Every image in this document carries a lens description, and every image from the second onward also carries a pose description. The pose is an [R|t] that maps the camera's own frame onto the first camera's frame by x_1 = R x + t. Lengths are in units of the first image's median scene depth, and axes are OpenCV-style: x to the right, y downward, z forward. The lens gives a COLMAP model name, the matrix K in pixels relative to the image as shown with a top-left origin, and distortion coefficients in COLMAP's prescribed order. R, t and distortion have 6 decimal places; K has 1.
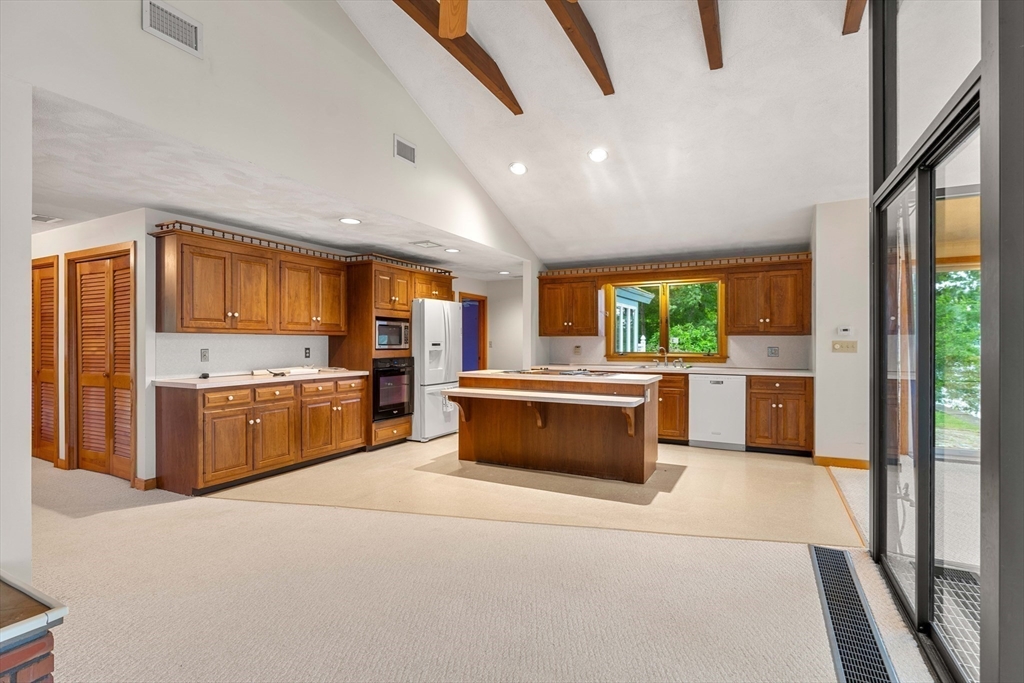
lens RADIAL K [[485.8, 0, 512.5], [0, 485.8, 342.3], [0, 0, 1]] dist [-0.006085, -0.000664]
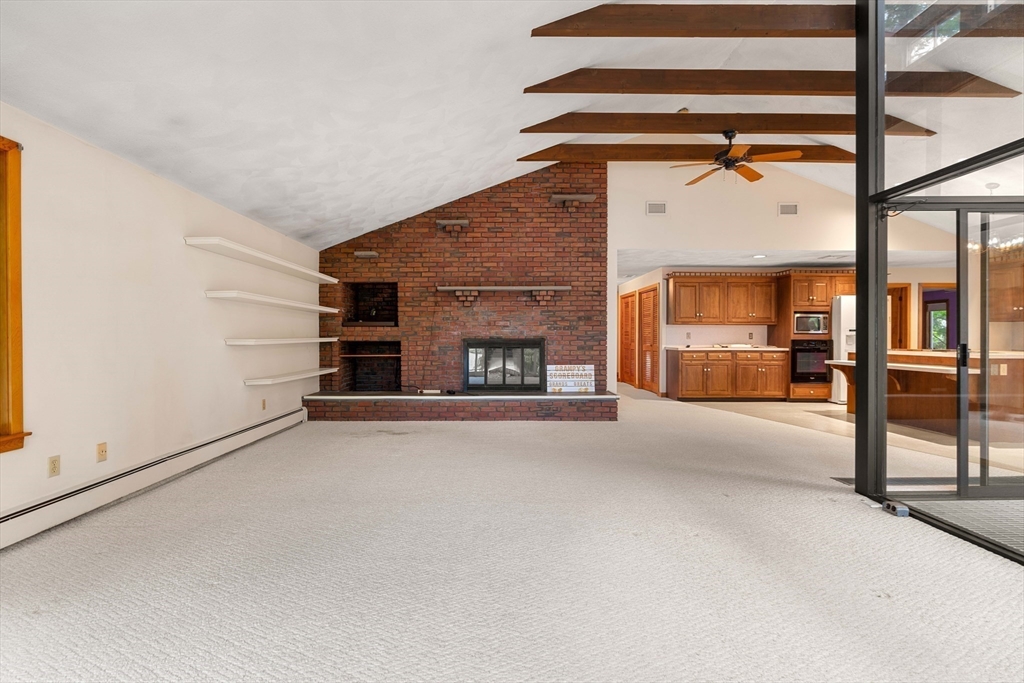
lens RADIAL K [[464.4, 0, 510.0], [0, 464.4, 340.4], [0, 0, 1]] dist [0.003393, 0.000574]
pose [[0.482911, 0.005521, -0.875652, 0.581649], [-0.002802, 0.999985, 0.004760, 0.033297], [0.875665, 0.000155, 0.482919, -0.474941]]
